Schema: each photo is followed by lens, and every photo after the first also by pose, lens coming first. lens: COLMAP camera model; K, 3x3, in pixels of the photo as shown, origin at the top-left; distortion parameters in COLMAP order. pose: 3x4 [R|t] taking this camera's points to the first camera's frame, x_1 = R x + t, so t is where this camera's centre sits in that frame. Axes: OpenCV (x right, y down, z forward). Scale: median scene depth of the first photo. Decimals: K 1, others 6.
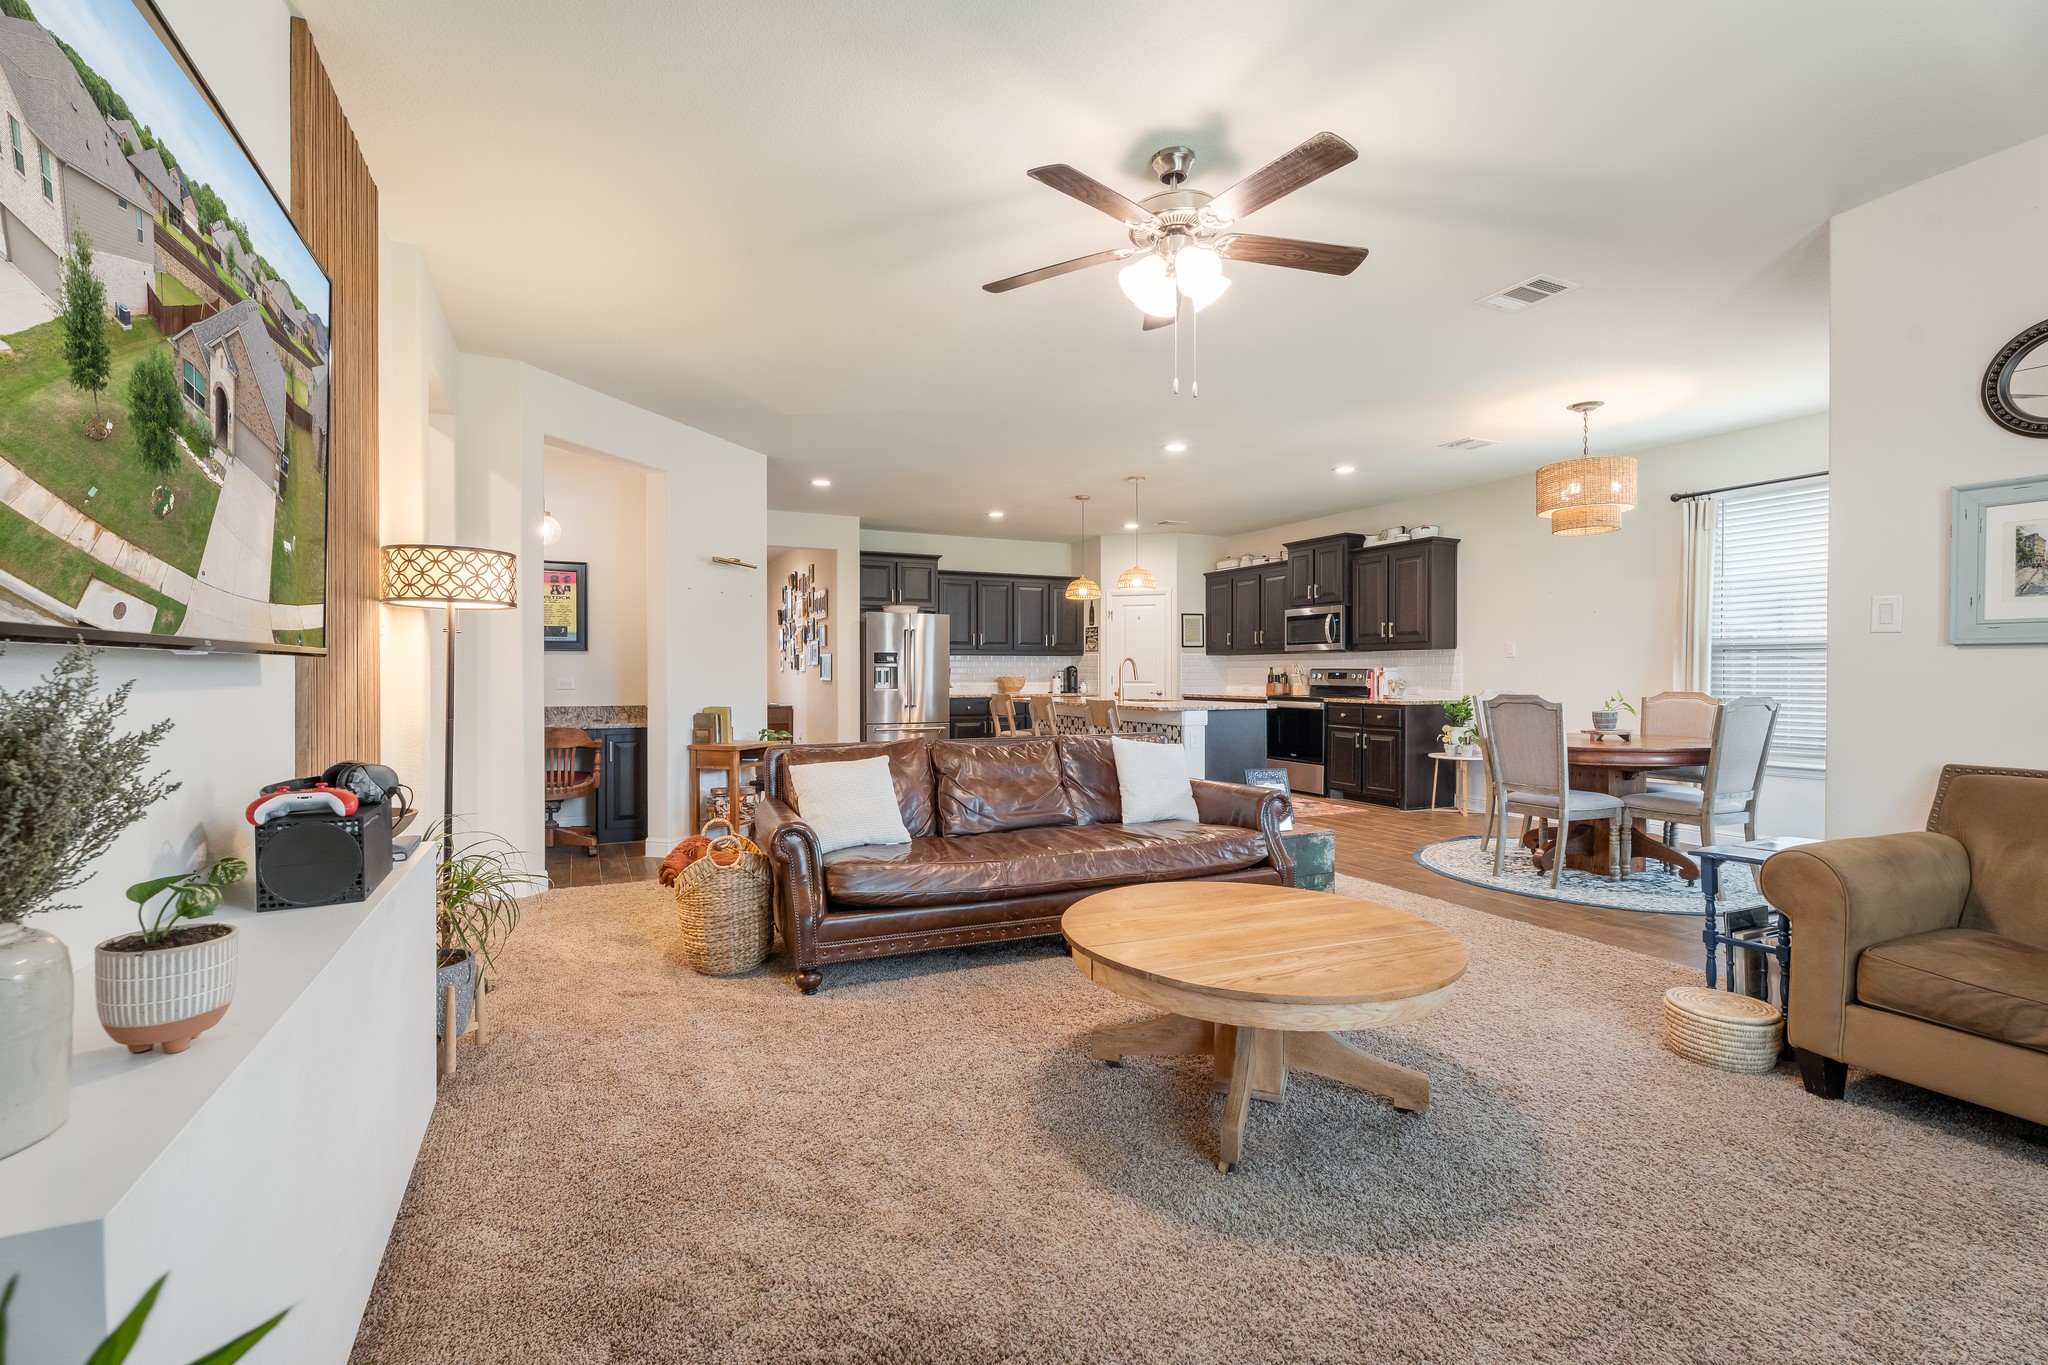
lens RADIAL K [[923.0, 0, 1024.0], [0, 923.0, 682.5], [0, 0, 1]] dist [0.001470, 0.000398]
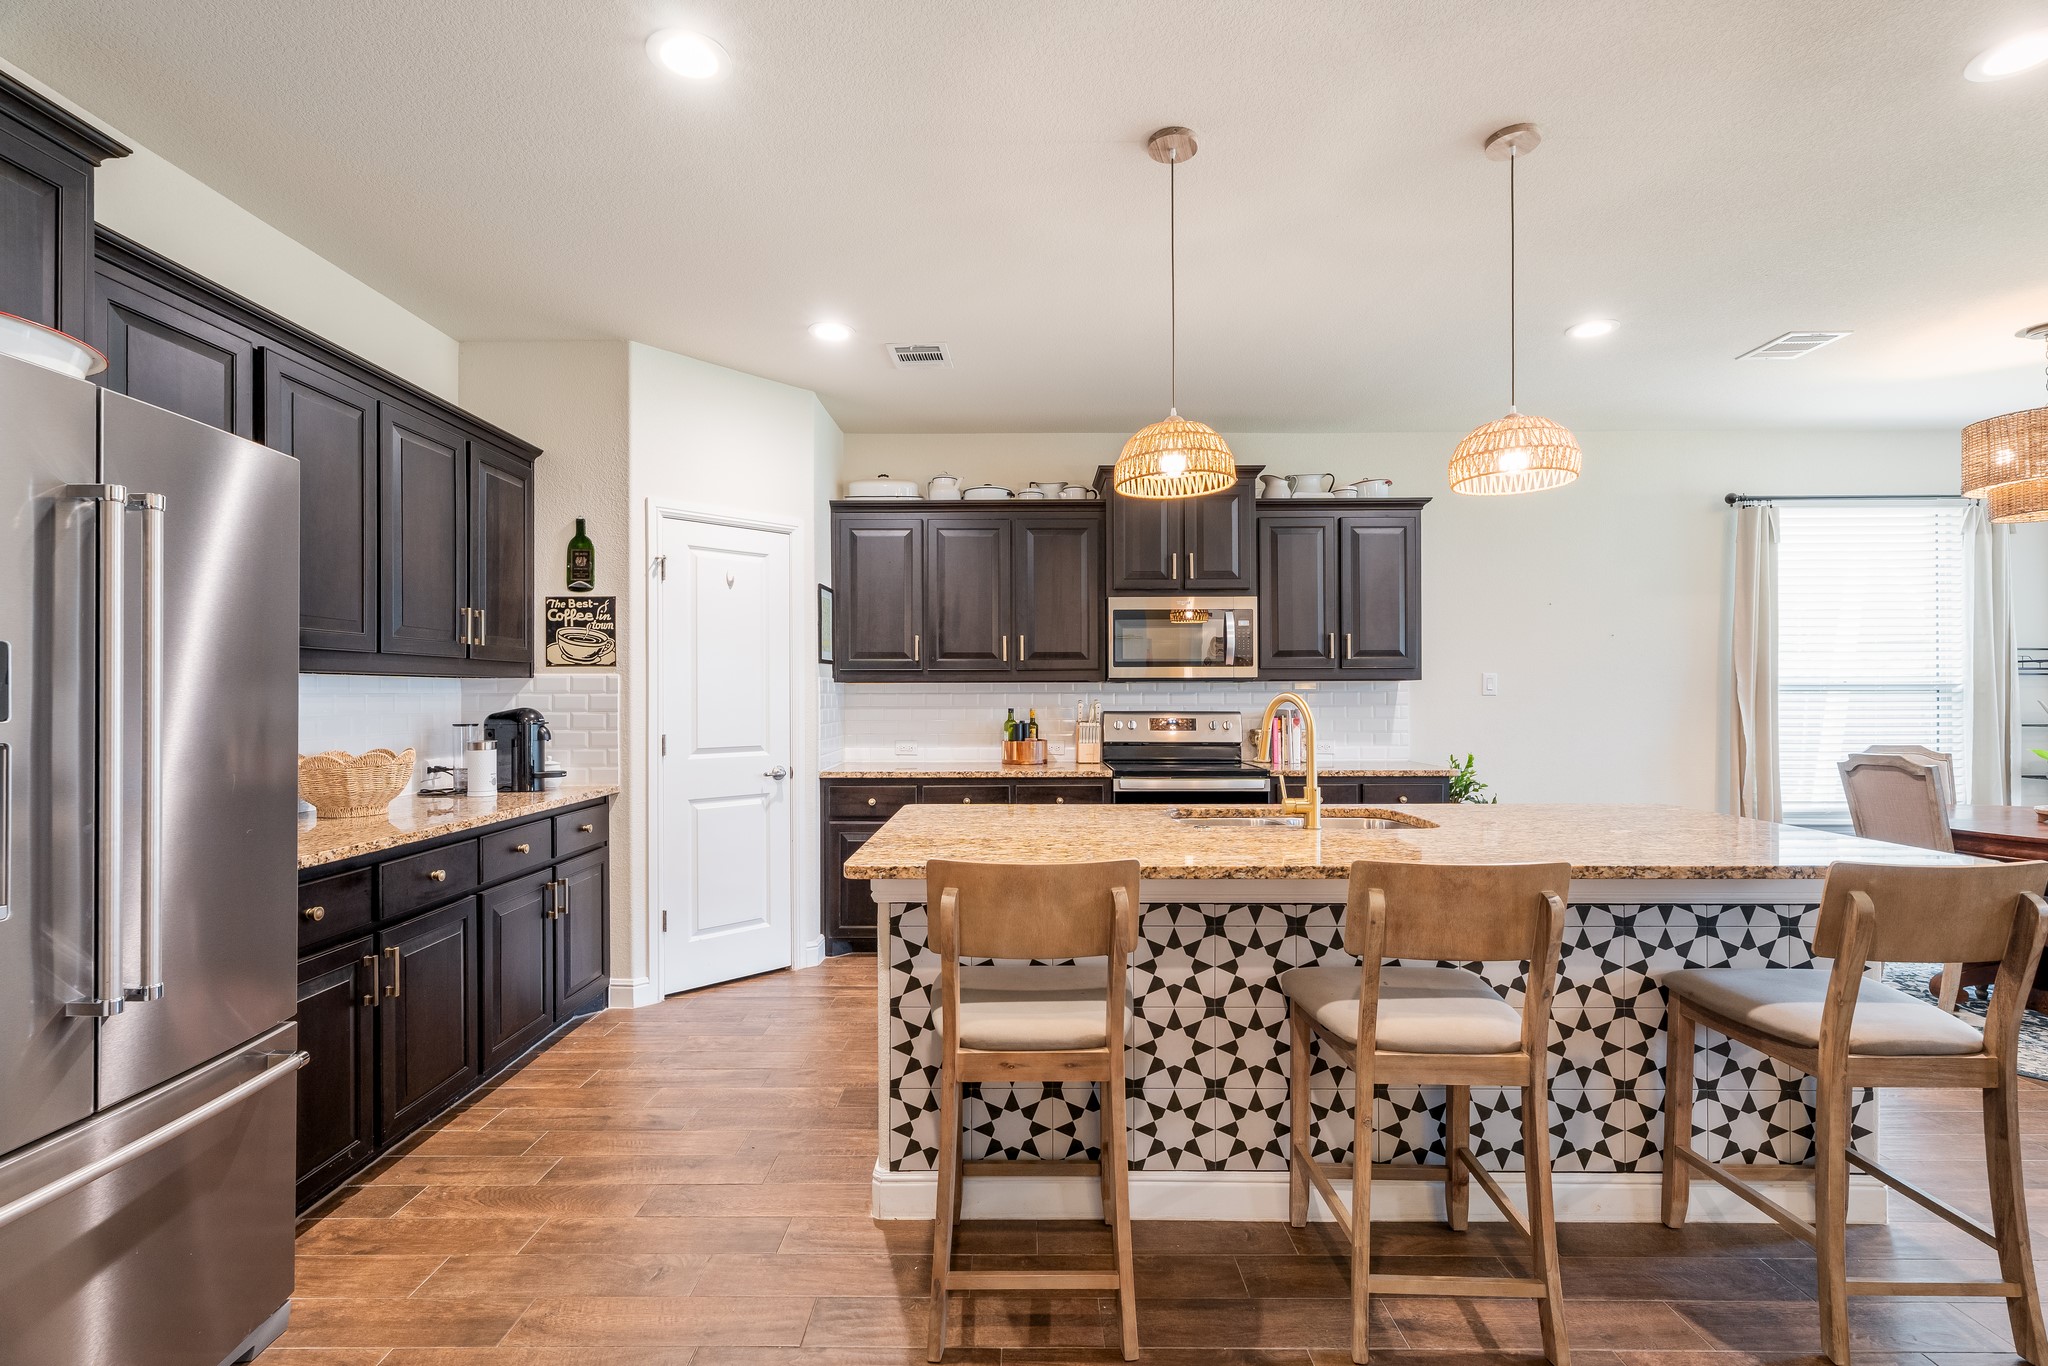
lens RADIAL K [[962.7, 0, 1023.8], [0, 962.7, 654.1], [0, 0, 1]] dist [0.003015, 0.000383]
pose [[0.435828, 0.038876, 0.899190, -0.187226], [0.011991, 0.998727, -0.048991, -0.019323], [-0.899950, 0.032134, 0.434807, 0.723638]]
